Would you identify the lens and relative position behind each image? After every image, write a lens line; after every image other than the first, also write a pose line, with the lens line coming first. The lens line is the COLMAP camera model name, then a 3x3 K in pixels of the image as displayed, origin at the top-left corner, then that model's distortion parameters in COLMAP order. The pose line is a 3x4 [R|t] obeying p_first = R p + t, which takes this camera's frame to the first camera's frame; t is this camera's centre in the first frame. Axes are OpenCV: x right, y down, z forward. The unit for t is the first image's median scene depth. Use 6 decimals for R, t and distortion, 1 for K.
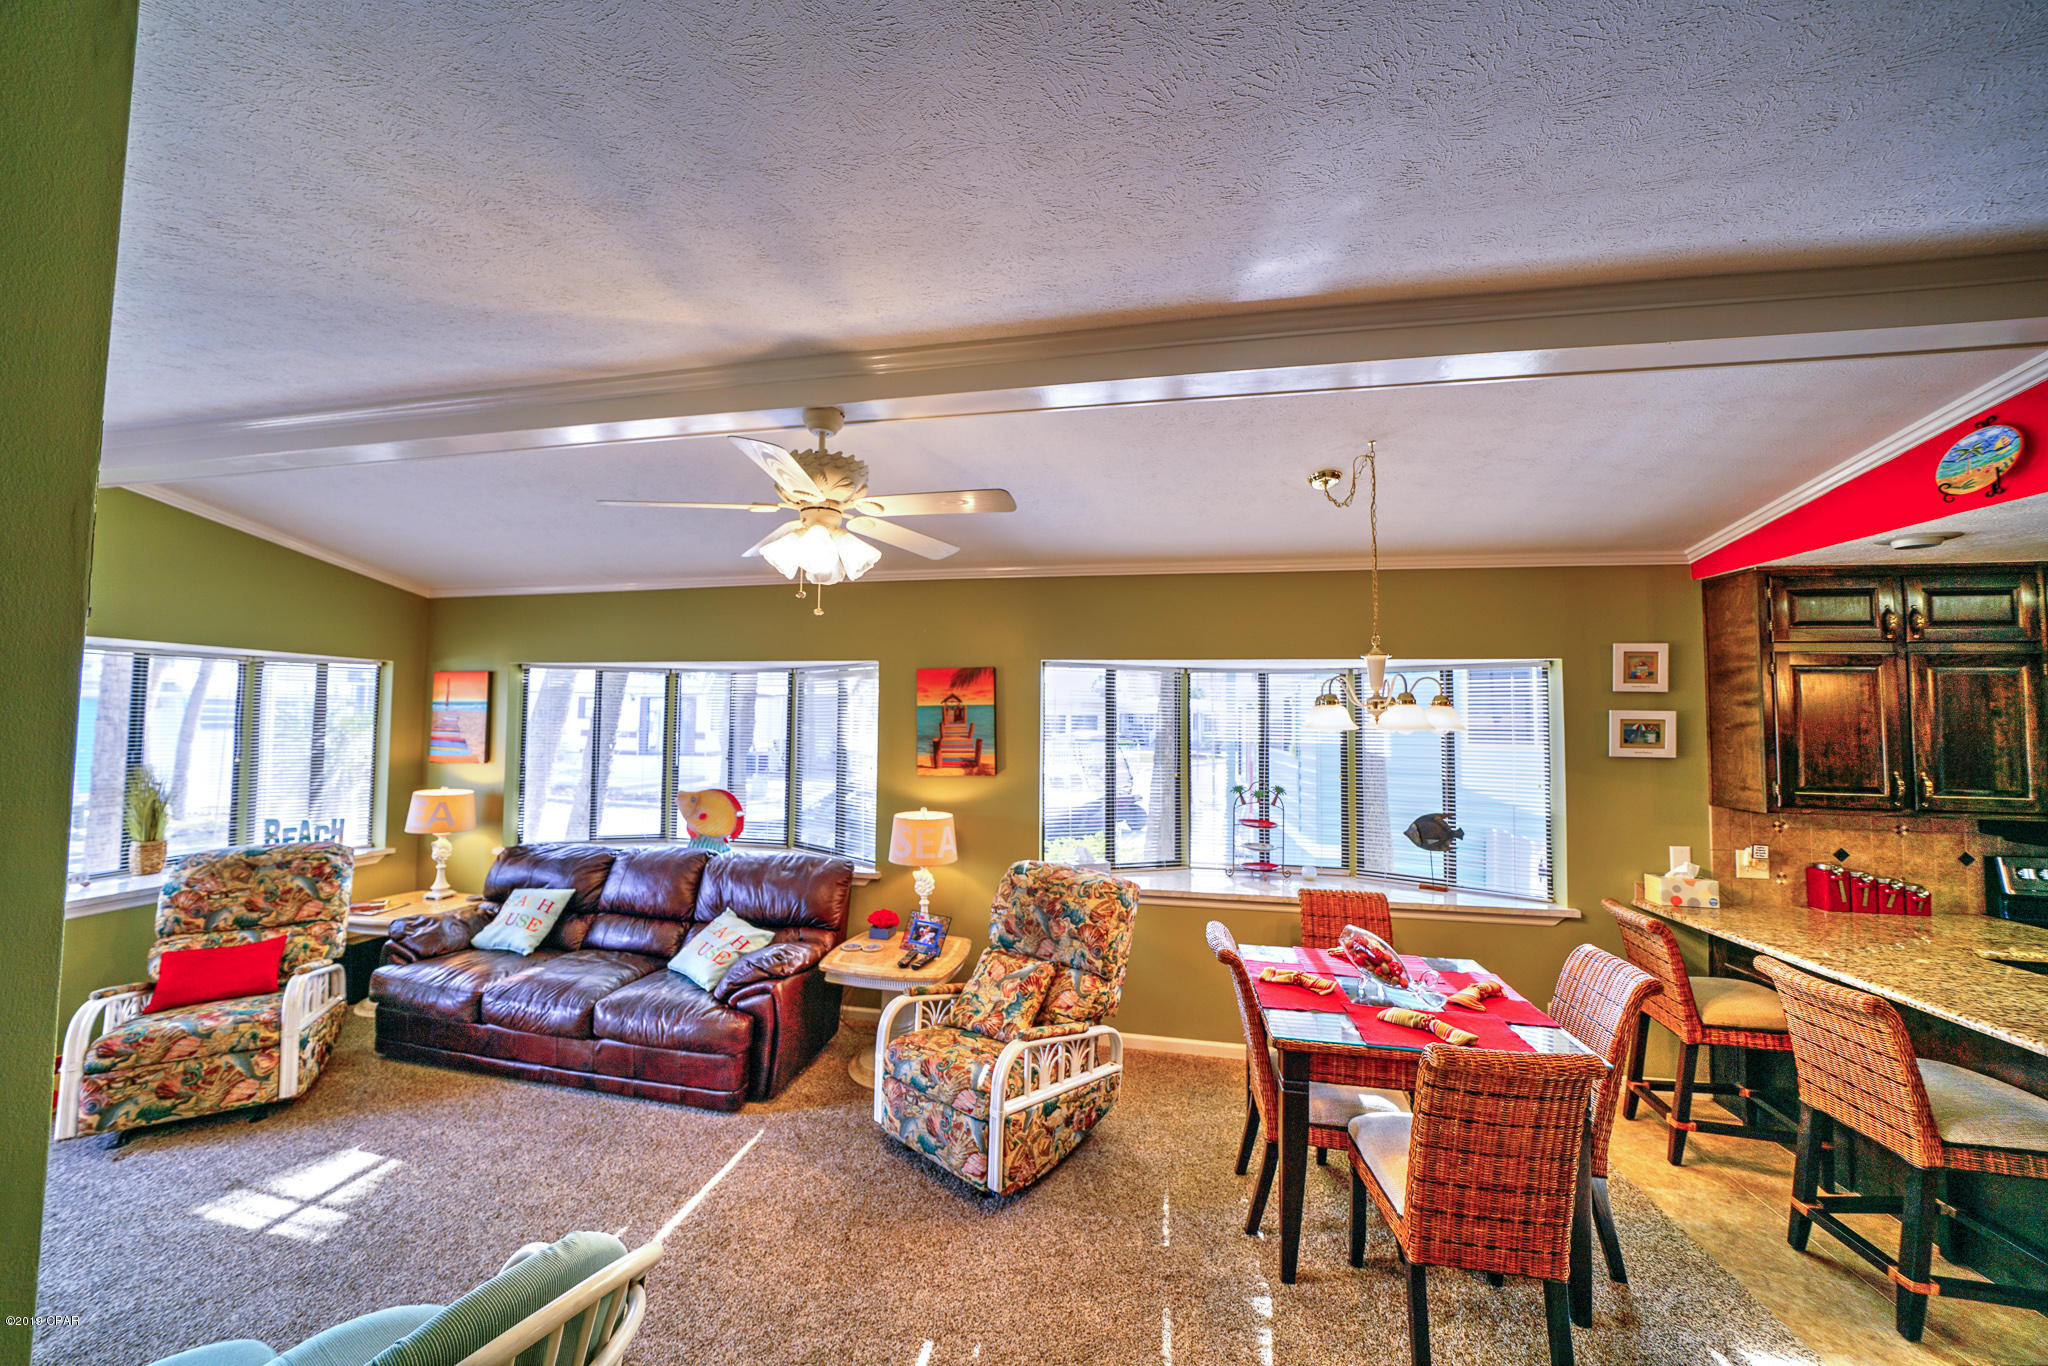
lens RADIAL K [[708.9, 0, 998.9], [0, 708.9, 683.6], [0, 0, 1]] dist [-0.026006, 0.003293]
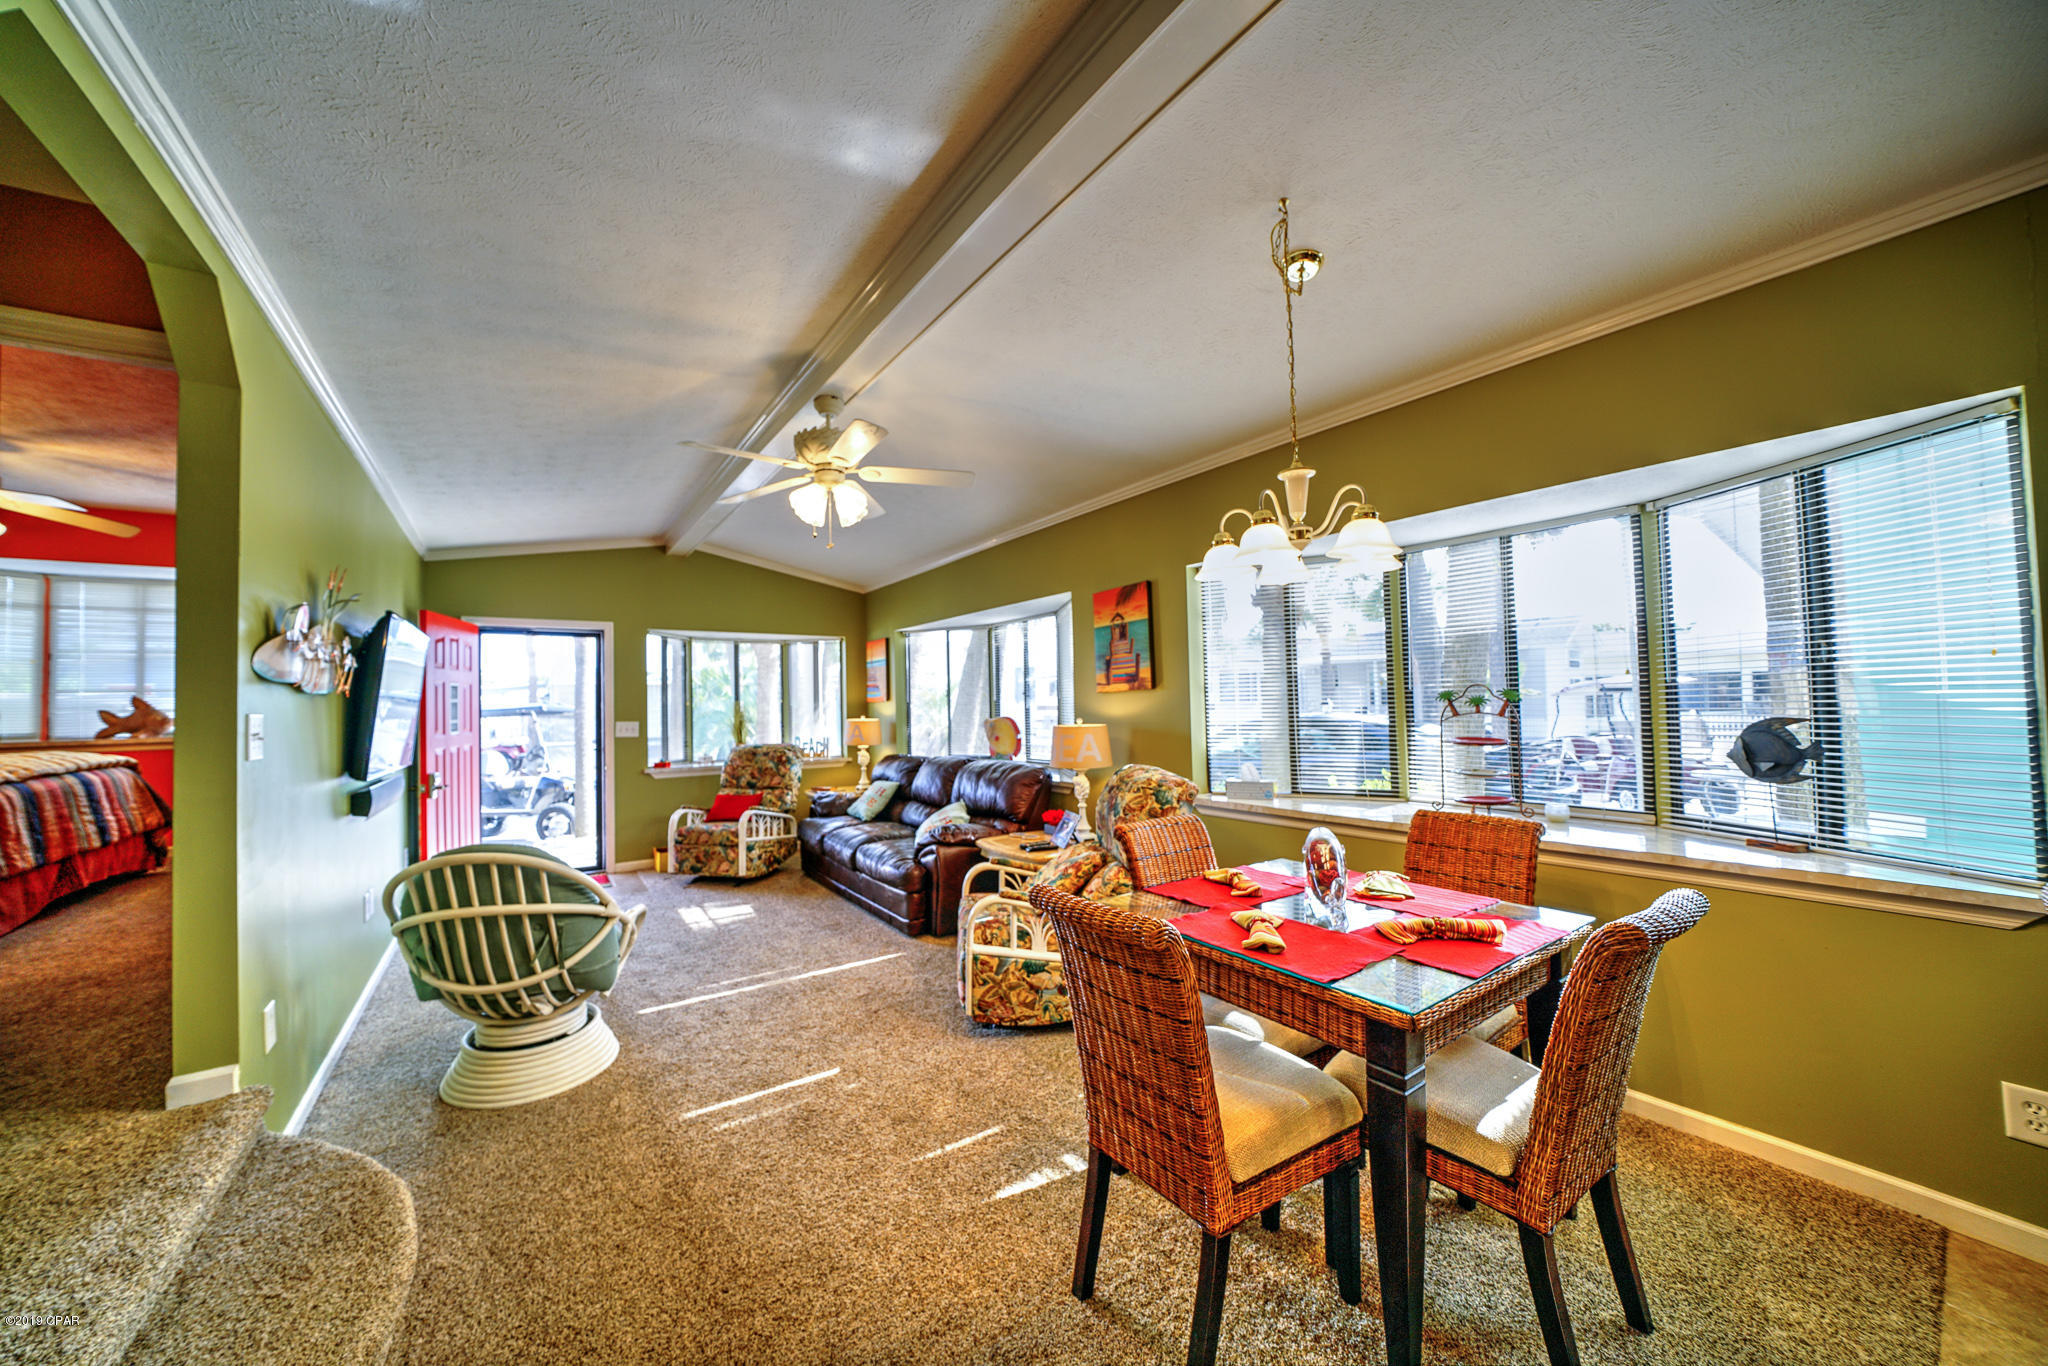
lens RADIAL K [[708.9, 0, 1000.4], [0, 708.9, 683.5], [0, 0, 1]] dist [-0.026006, 0.003293]
pose [[0.711678, -0.046972, -0.700934, 0.677683], [0.063895, 0.997955, -0.002002, 0.138400], [0.699595, -0.043361, 0.713223, 0.172358]]
